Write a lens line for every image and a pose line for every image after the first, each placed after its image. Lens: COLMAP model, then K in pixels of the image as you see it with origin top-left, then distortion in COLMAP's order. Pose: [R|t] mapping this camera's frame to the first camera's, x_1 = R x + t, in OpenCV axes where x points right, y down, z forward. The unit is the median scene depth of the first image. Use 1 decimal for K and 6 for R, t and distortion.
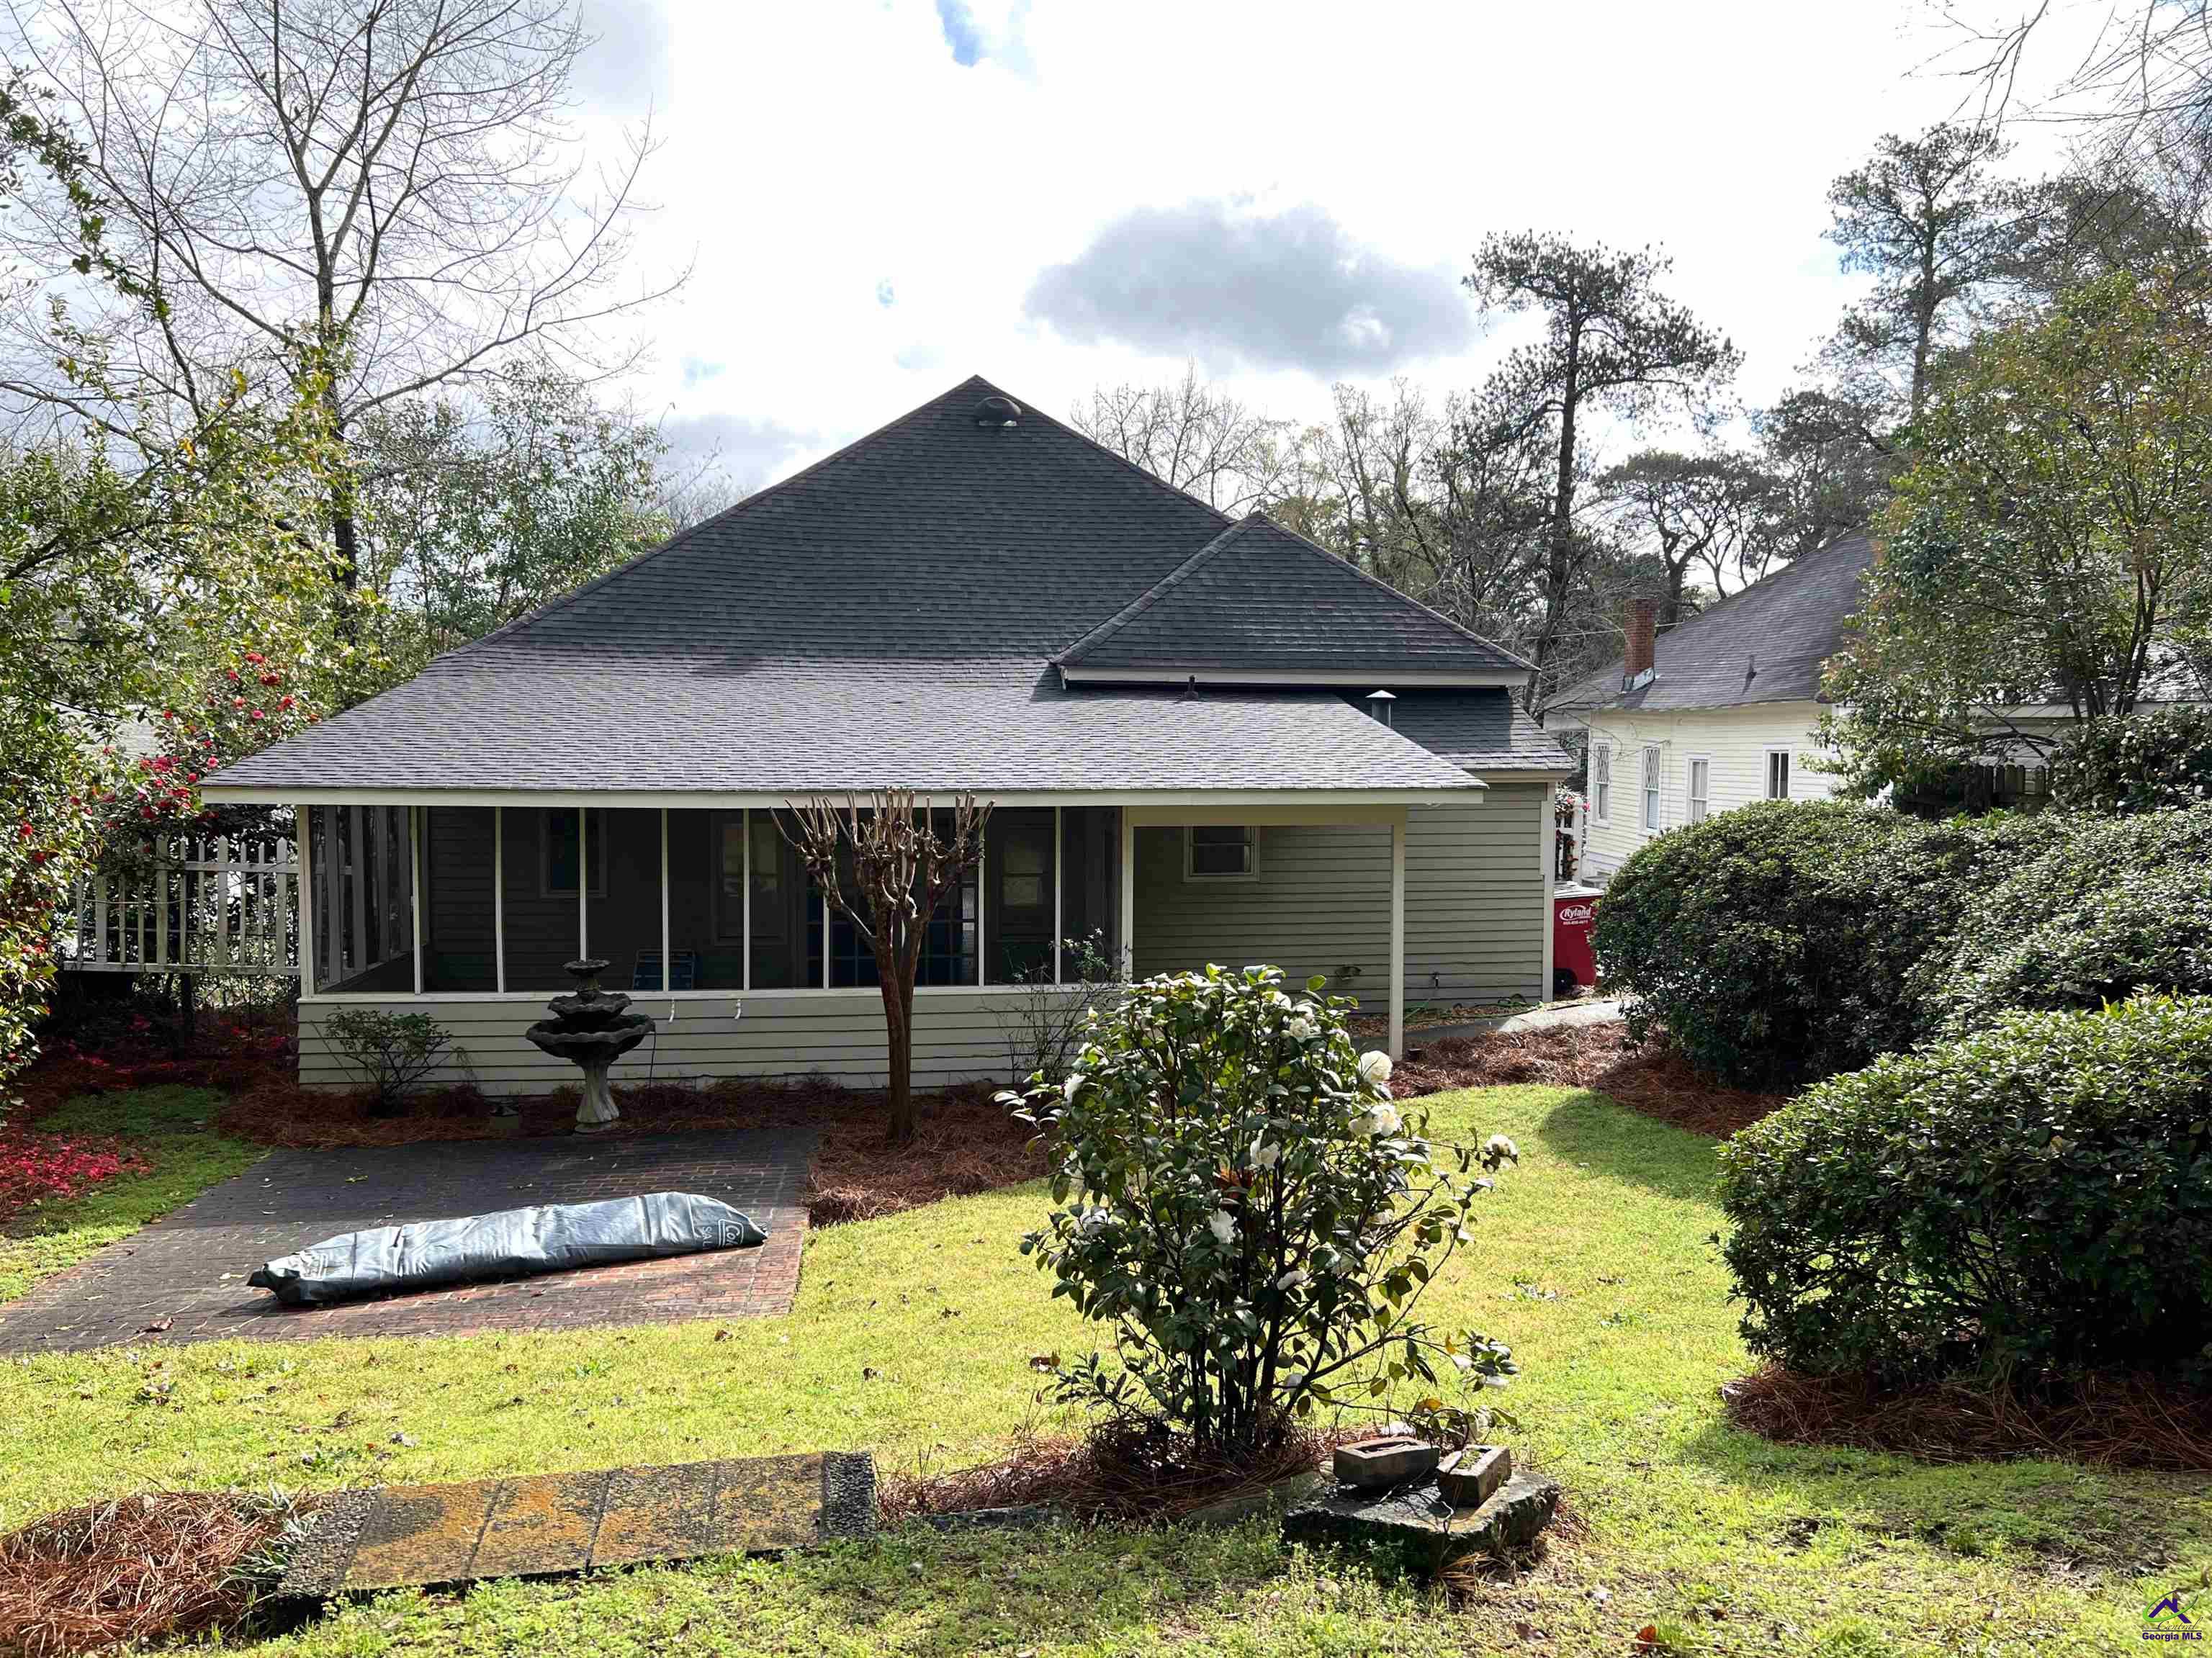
lens RADIAL K [[1659.7, 0, 1108.3], [0, 1659.7, 823.6], [0, 0, 1]] dist [0.009925, -0.009702]
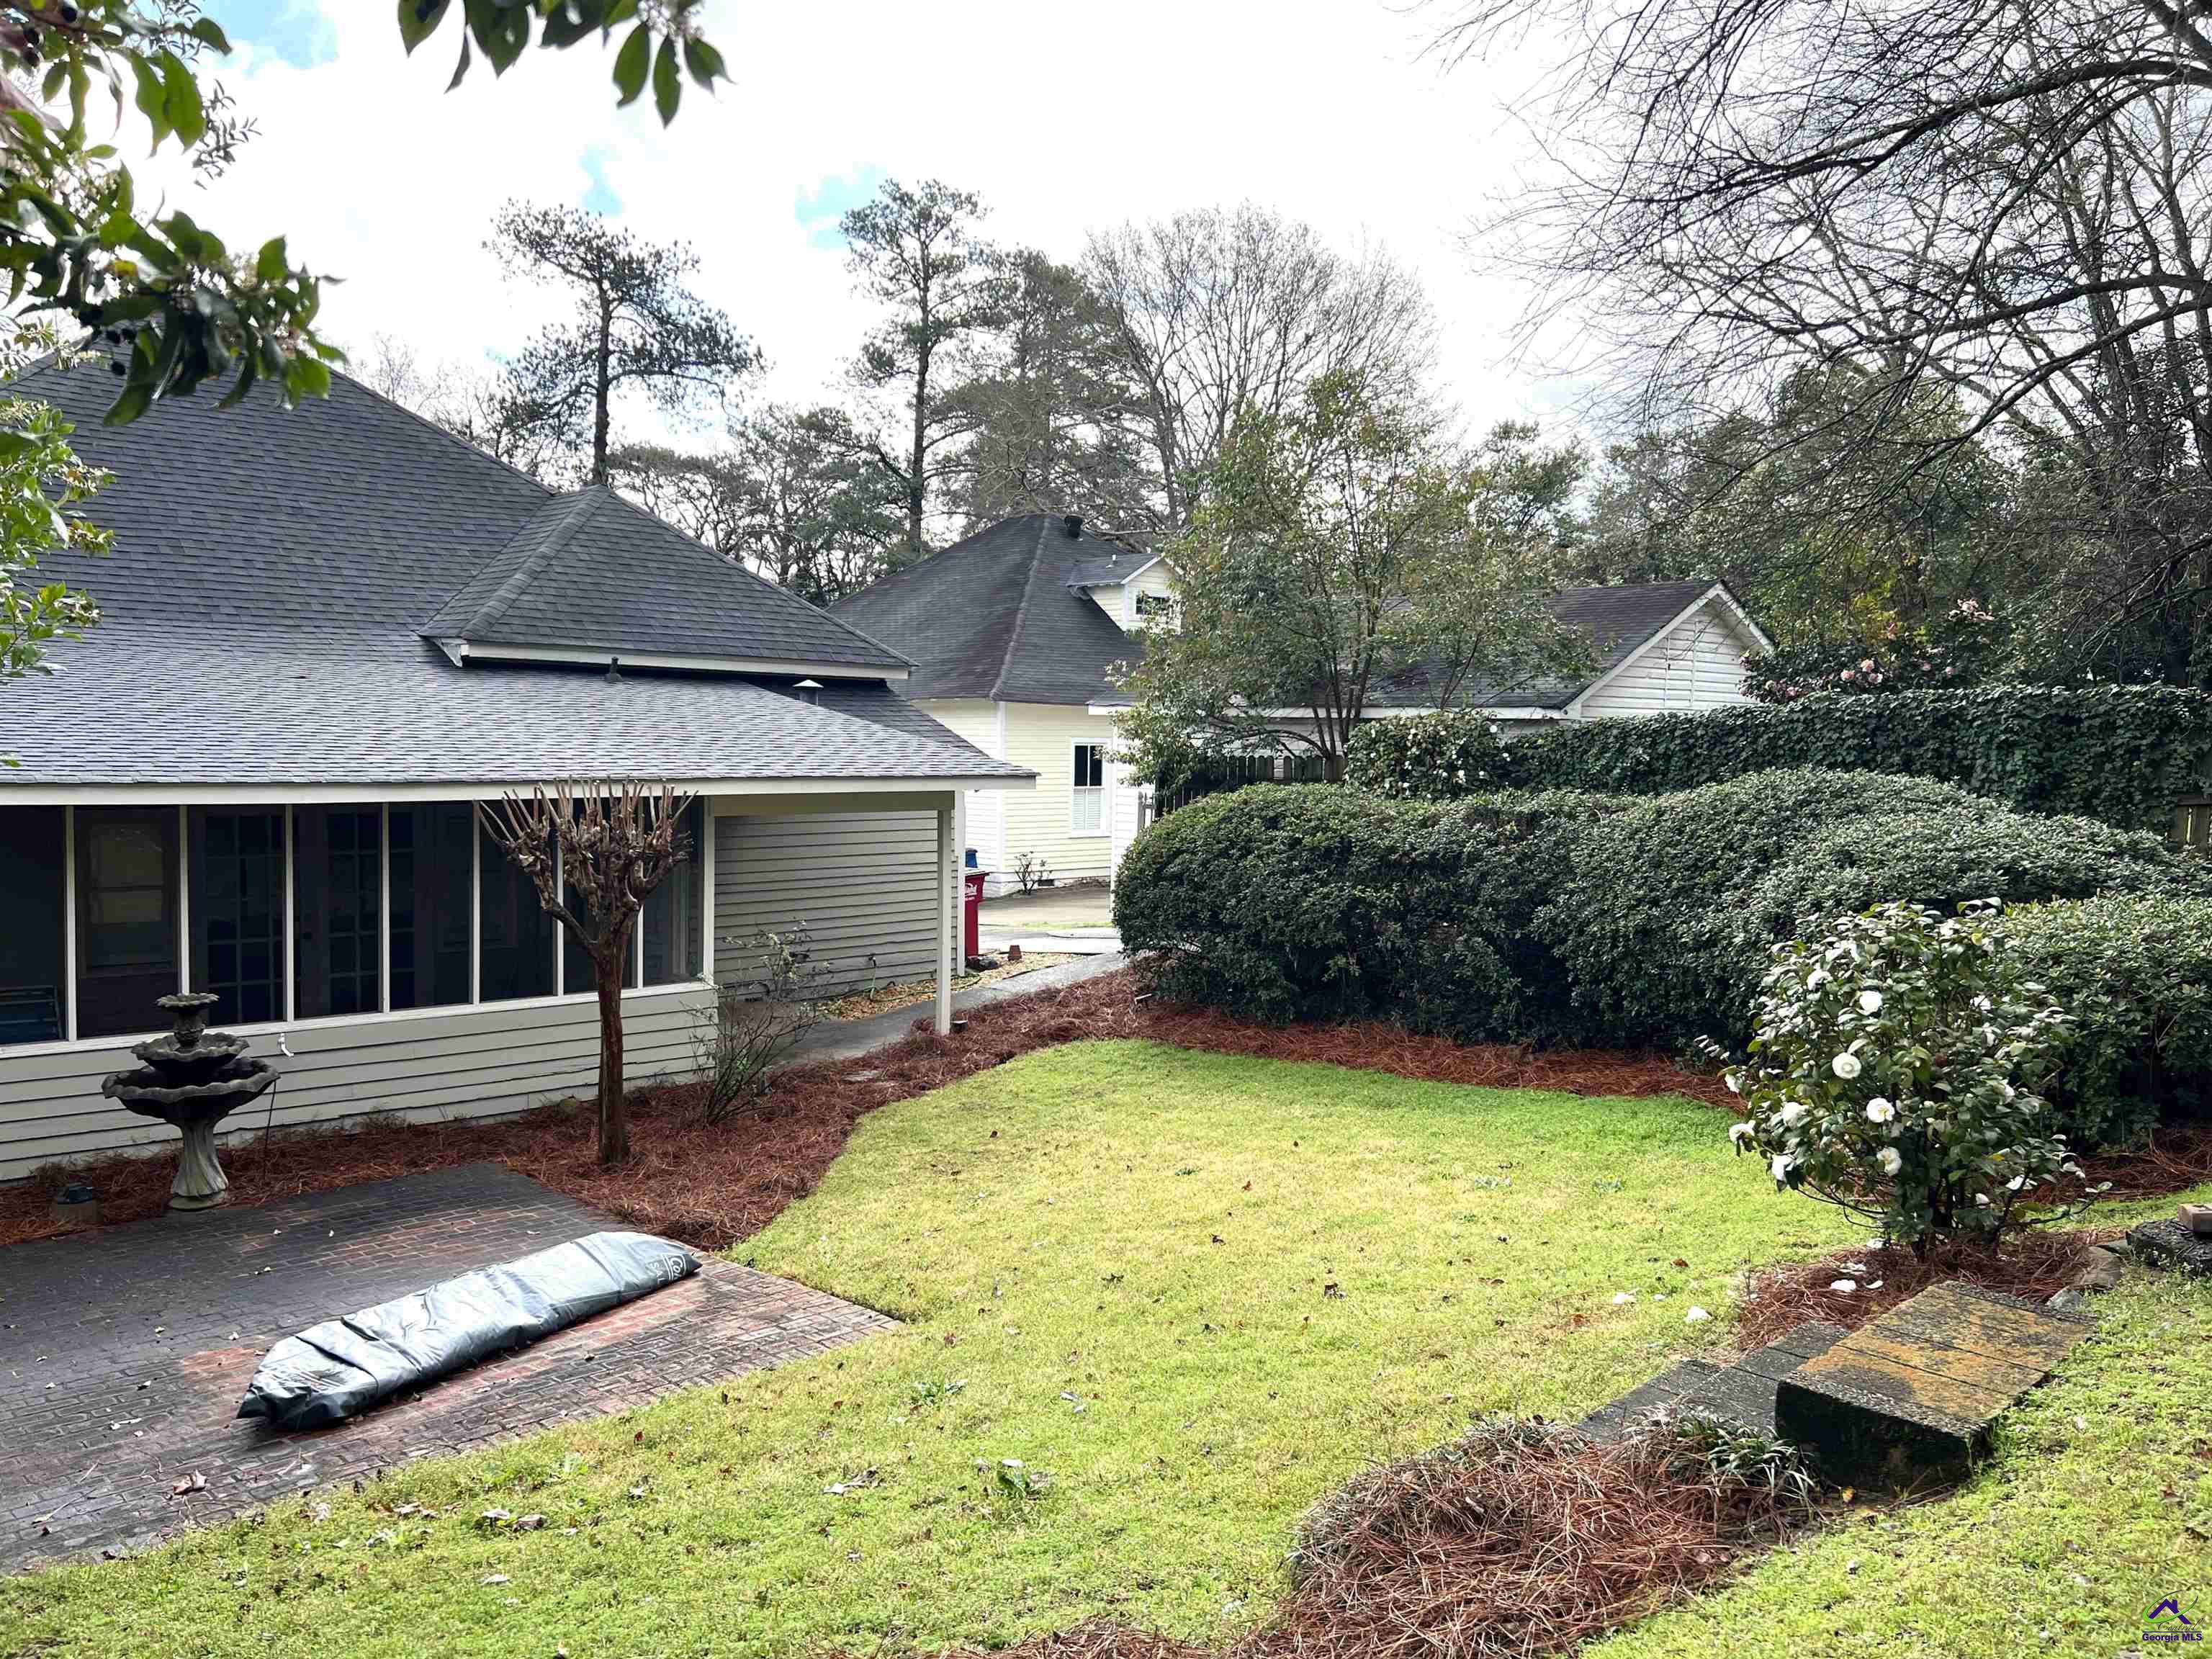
lens RADIAL K [[1659.9, 0, 1114.6], [0, 1659.9, 840.6], [0, 0, 1]] dist [0.009925, -0.009702]
pose [[0.823453, -0.026530, 0.566763, -0.200092], [0.017042, 0.999612, 0.022031, -0.000834], [-0.567128, -0.008483, 0.823586, 0.042353]]
